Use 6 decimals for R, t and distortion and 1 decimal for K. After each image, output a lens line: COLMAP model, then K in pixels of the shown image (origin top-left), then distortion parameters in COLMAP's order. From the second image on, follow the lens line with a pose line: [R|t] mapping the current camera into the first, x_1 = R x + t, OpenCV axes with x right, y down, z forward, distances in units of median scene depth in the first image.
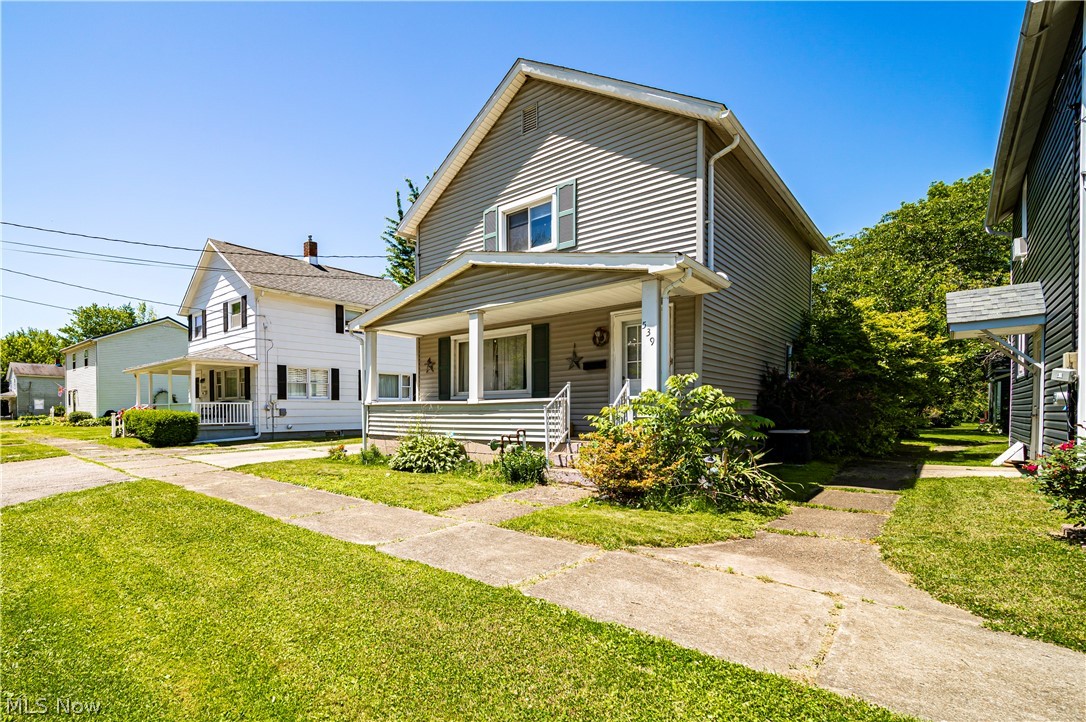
lens RADIAL K [[521.1, 0, 424.3], [0, 521.1, 420.5], [0, 0, 1]] dist [-0.000272, 0.000005]
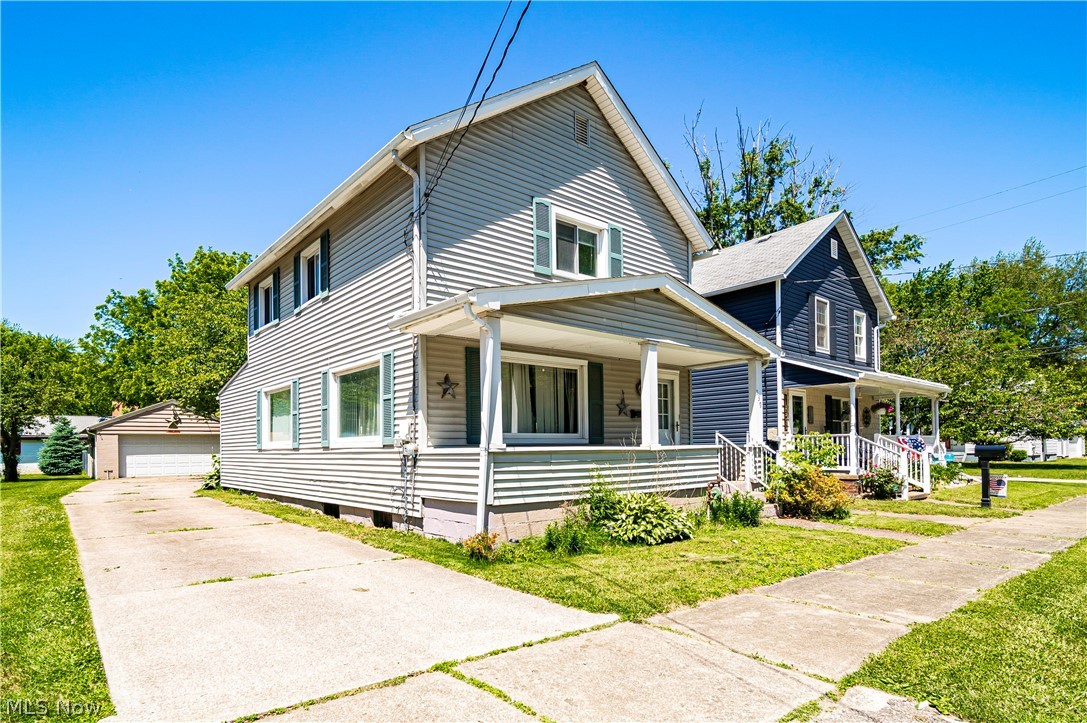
lens RADIAL K [[588.4, 0, 539.4], [0, 588.4, 447.5], [0, 0, 1]] dist [-0.000172, -0.000119]
pose [[0.071955, 0.006620, 0.997386, -0.823800], [0.031618, 0.999460, -0.008915, -0.031599], [-0.996907, 0.032176, 0.071707, 1.048775]]
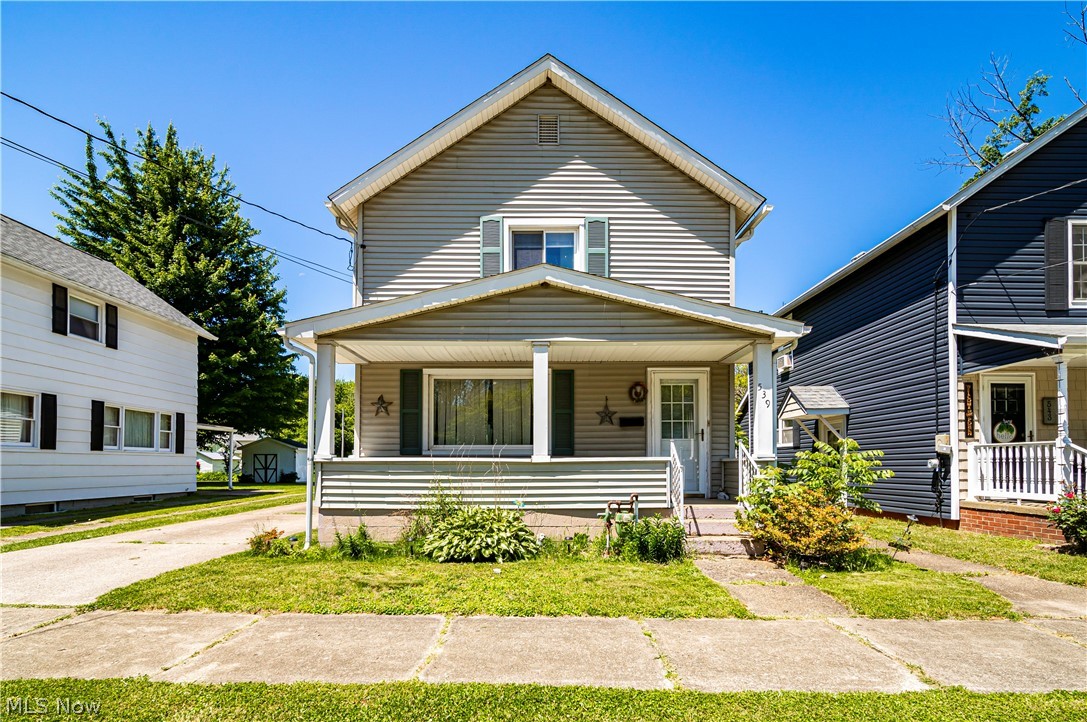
lens RADIAL K [[535.7, 0, 542.5], [0, 535.7, 457.6], [0, 0, 1]] dist [-0.000683, 0.000054]
pose [[0.695044, 0.014089, 0.718829, -0.442136], [0.010796, 0.999491, -0.030028, -0.014359], [-0.718886, 0.028631, 0.694538, 0.423398]]
